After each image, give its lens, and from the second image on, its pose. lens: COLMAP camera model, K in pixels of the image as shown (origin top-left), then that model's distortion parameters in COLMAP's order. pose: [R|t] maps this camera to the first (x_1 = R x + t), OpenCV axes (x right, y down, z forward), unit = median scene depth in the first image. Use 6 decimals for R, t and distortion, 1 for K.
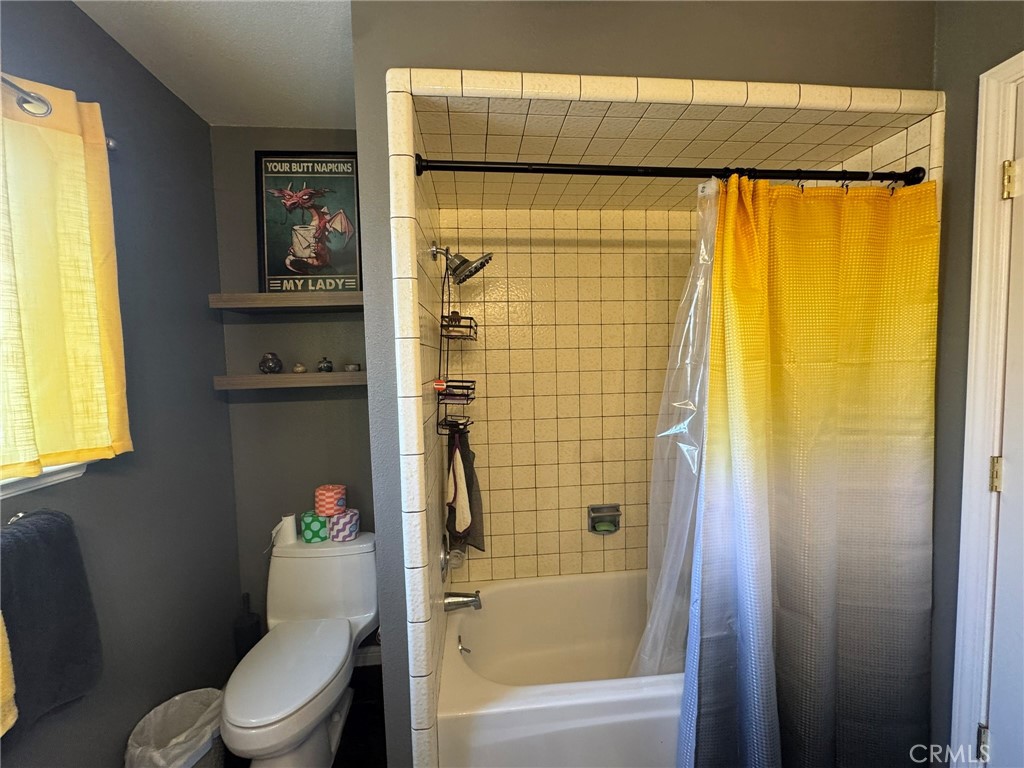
lens RADIAL K [[406.2, 0, 512.5], [0, 406.2, 385.2], [0, 0, 1]] dist [-0.002726, 0.000202]
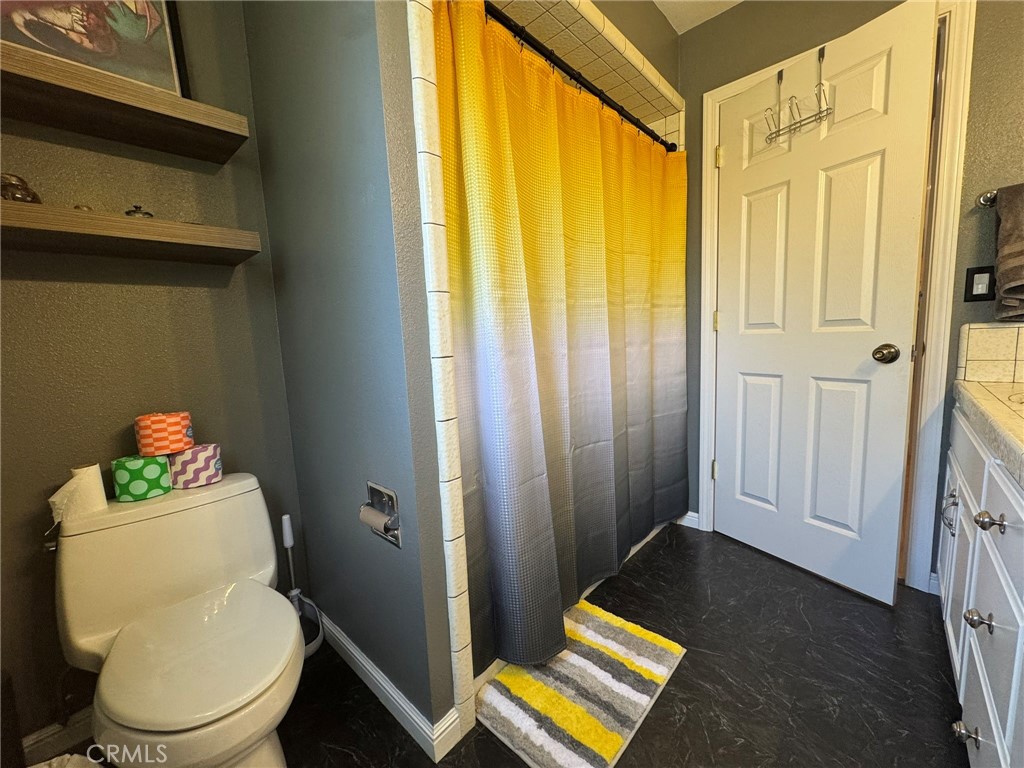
lens RADIAL K [[406.2, 0, 508.2], [0, 406.2, 386.4], [0, 0, 1]] dist [-0.002726, 0.000202]
pose [[0.747550, -0.090918, 0.657954, -0.473794], [0.066885, 0.995856, 0.061616, 0.211080], [-0.660830, -0.002054, 0.750533, 0.146788]]
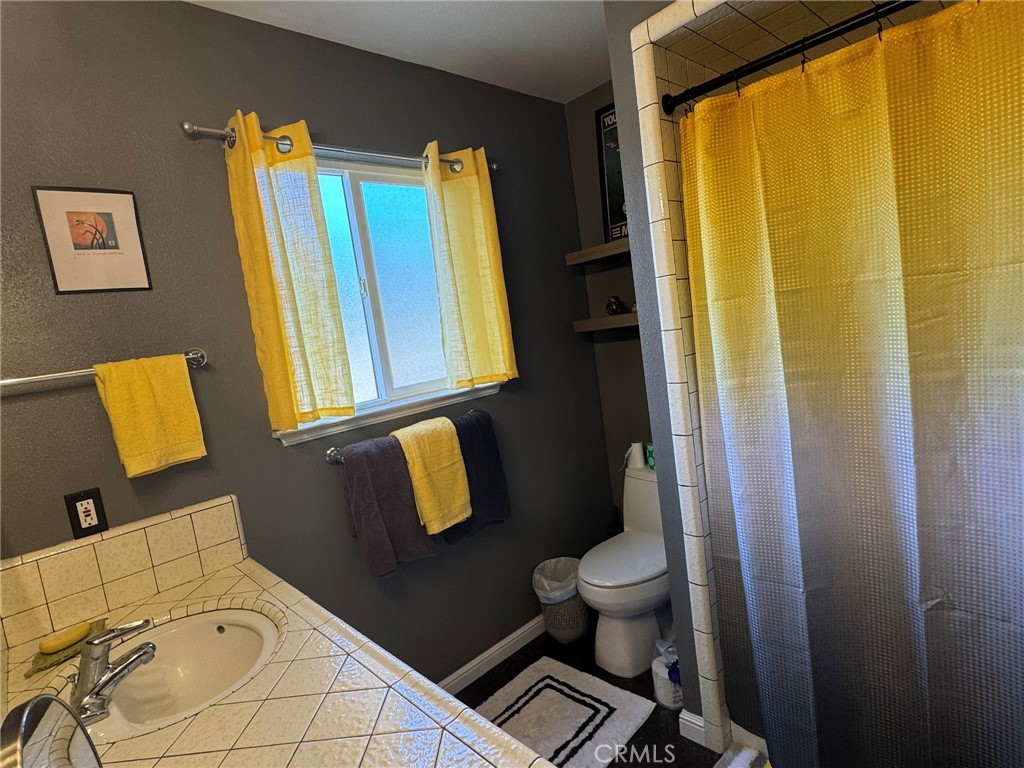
lens RADIAL K [[535.7, 0, 512.3], [0, 535.7, 385.3], [0, 0, 1]] dist [0.001572, 0.000046]
pose [[0.614684, 0.023970, -0.788409, 0.393016], [0.075666, 0.993137, 0.089188, 0.009788], [0.785136, -0.114478, 0.608651, -0.141258]]
